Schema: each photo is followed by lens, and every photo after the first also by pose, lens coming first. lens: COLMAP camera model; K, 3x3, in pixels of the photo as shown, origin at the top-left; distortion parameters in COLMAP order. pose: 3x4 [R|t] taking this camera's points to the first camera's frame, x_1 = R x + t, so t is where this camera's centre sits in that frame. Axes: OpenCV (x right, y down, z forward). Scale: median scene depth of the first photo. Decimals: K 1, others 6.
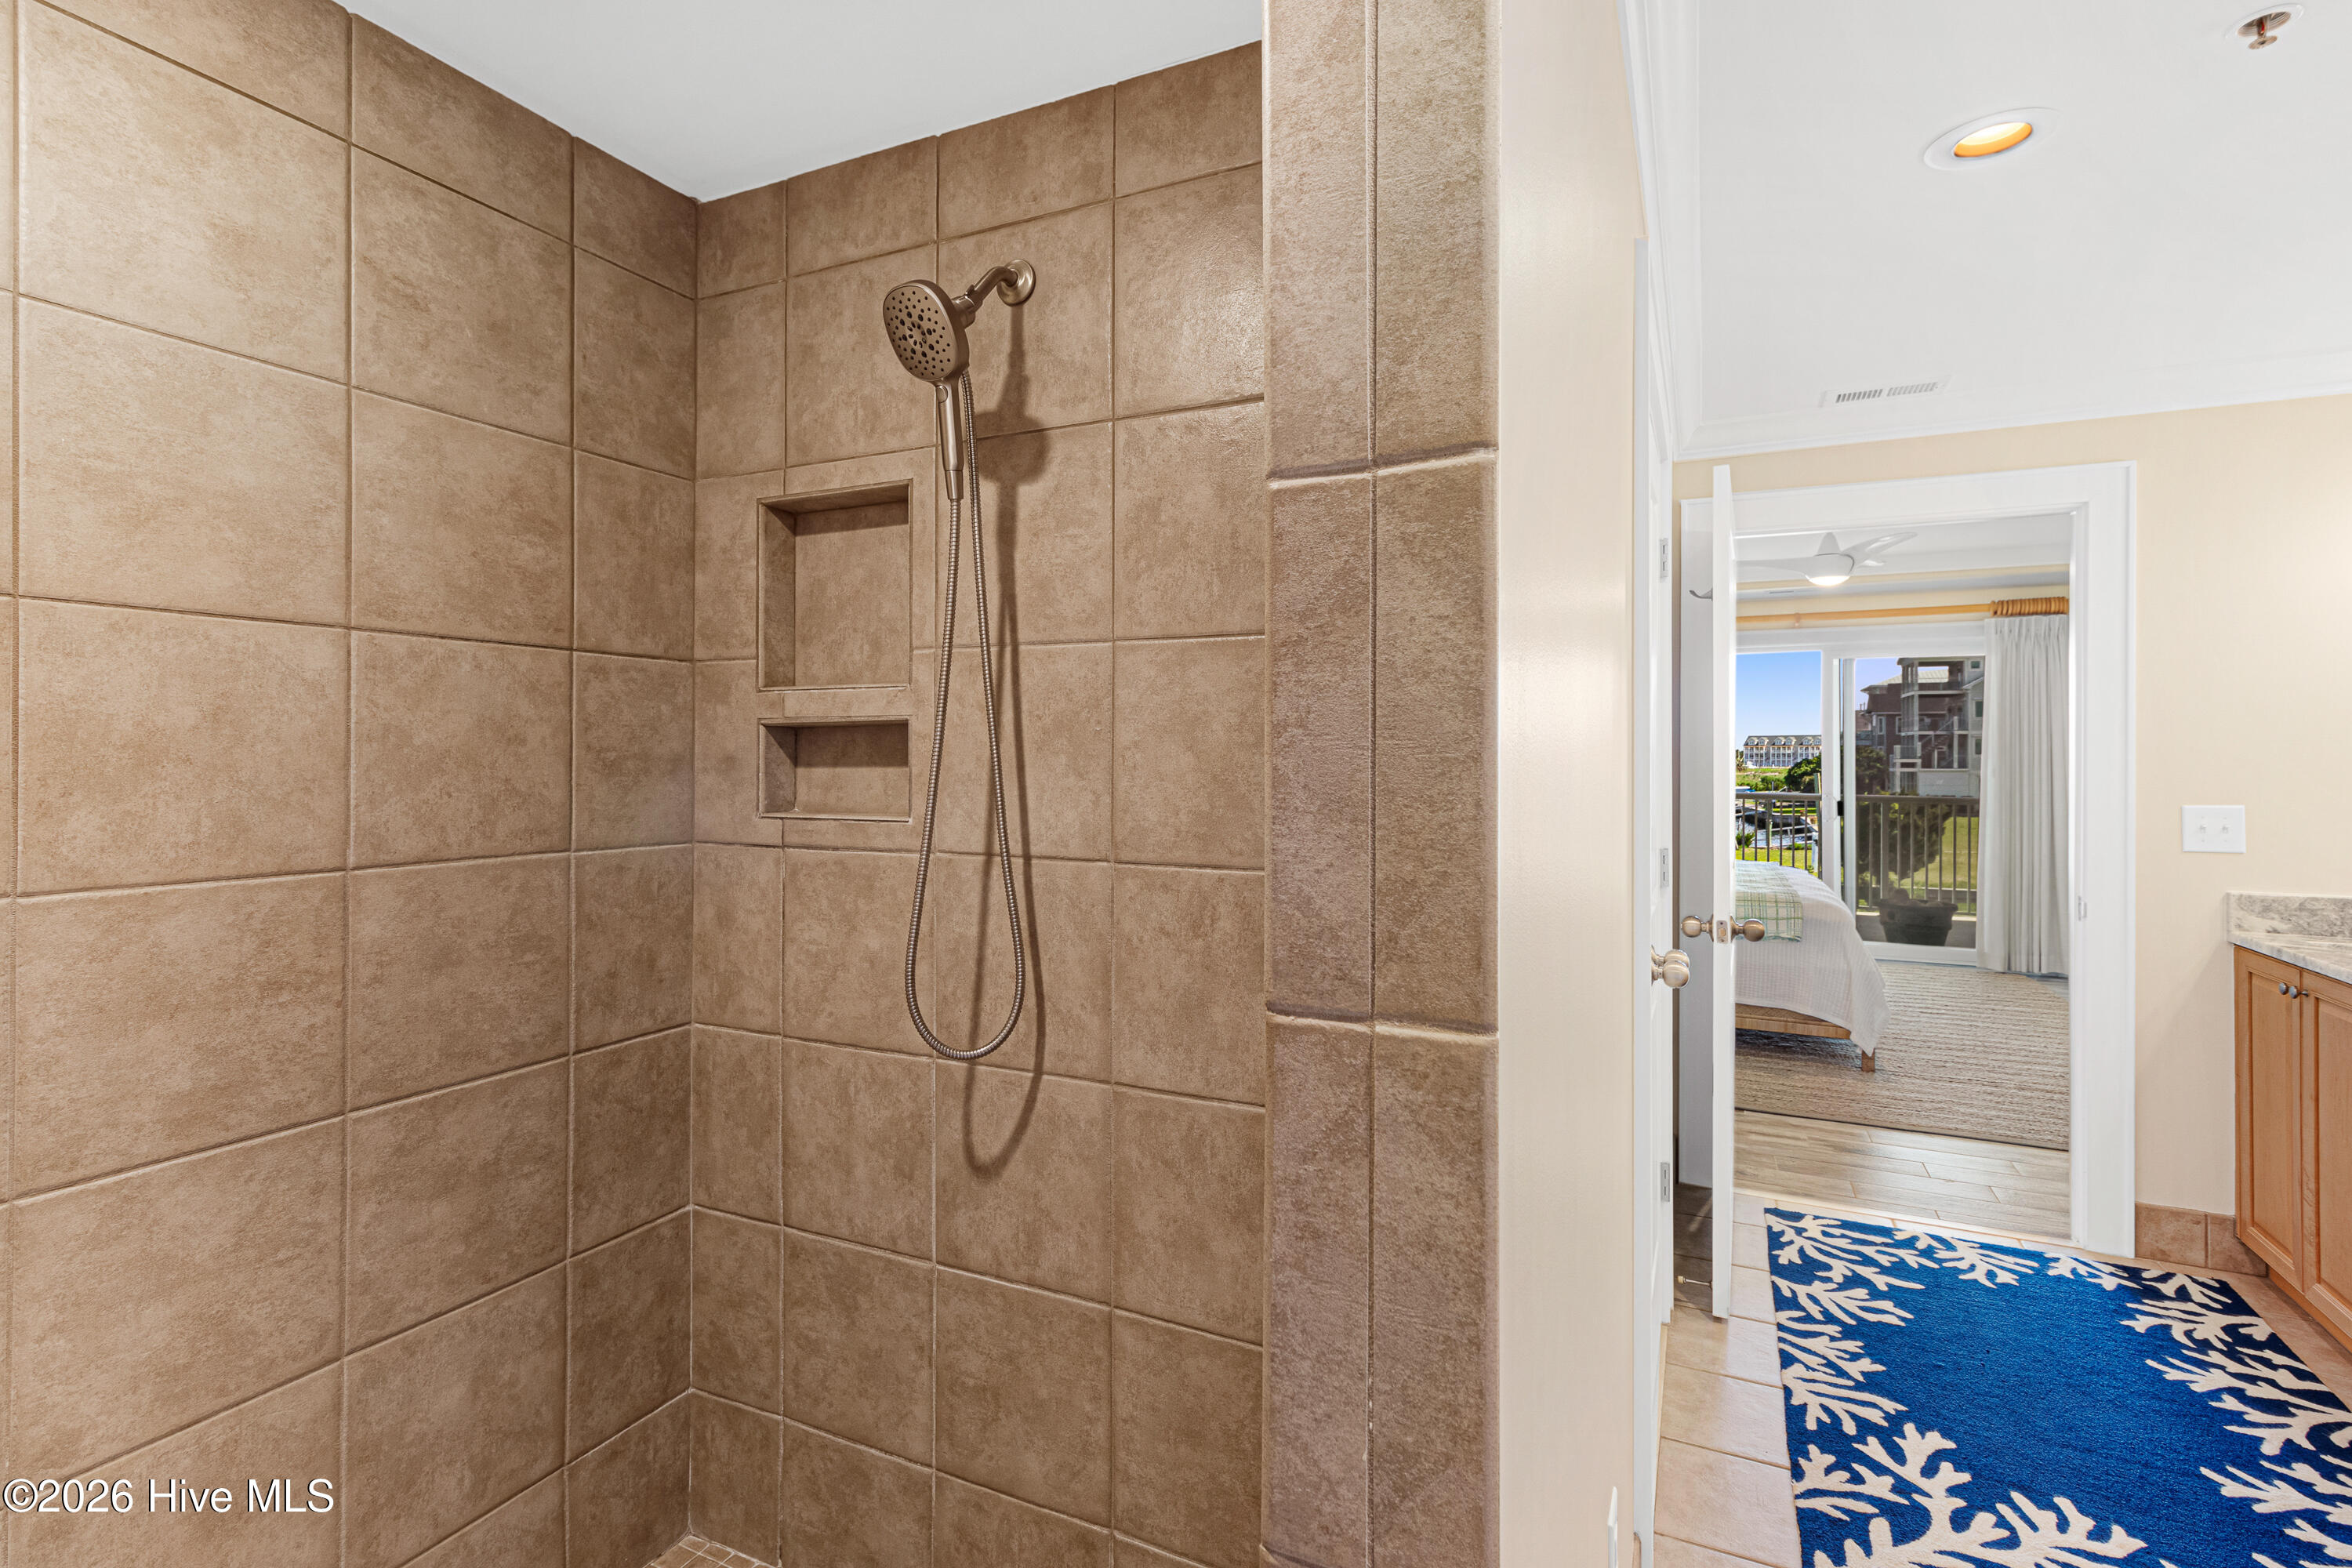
lens RADIAL K [[1120.0, 0, 1180.1], [0, 1120.0, 752.0], [0, 0, 1]] dist [-0.000151, -0.000016]
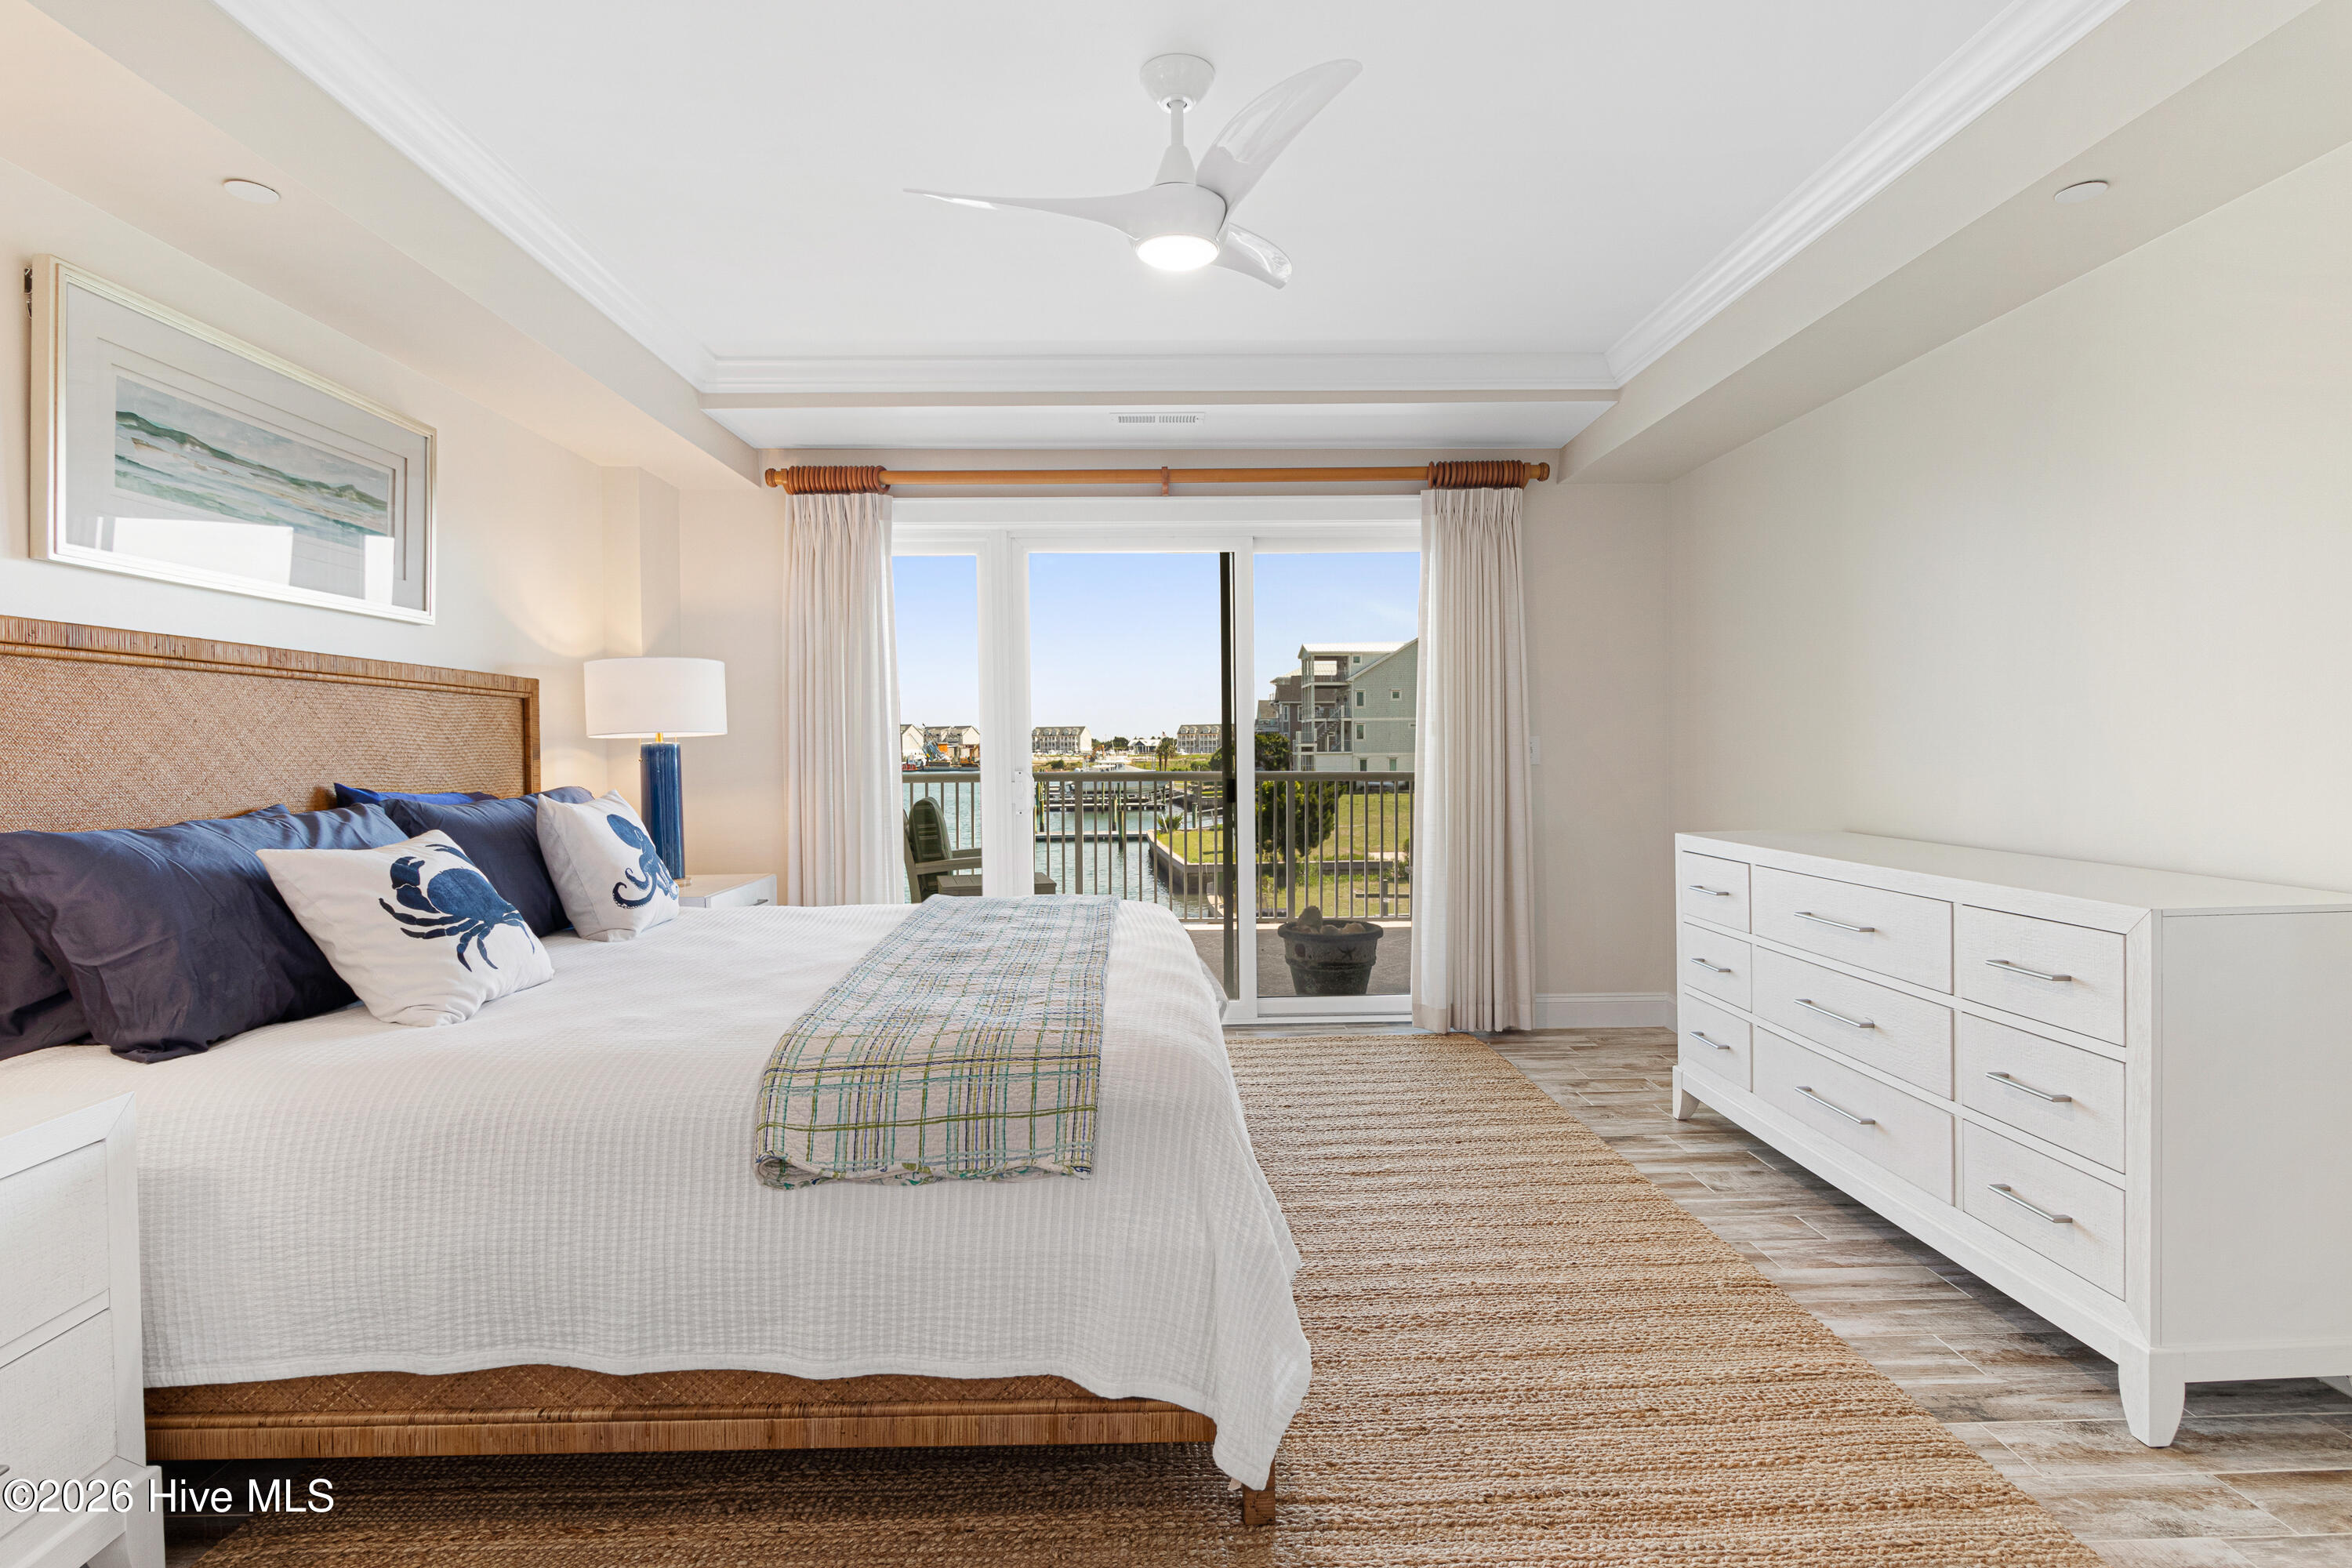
lens RADIAL K [[1194.3, 0, 1172.3], [0, 1194.3, 746.8], [0, 0, 1]] dist [-0.000873, -0.000074]
pose [[0.894140, -0.009957, 0.447677, 0.261366], [0.007612, 0.999946, 0.007036, 0.020998], [-0.447723, -0.002883, 0.894167, 0.416645]]
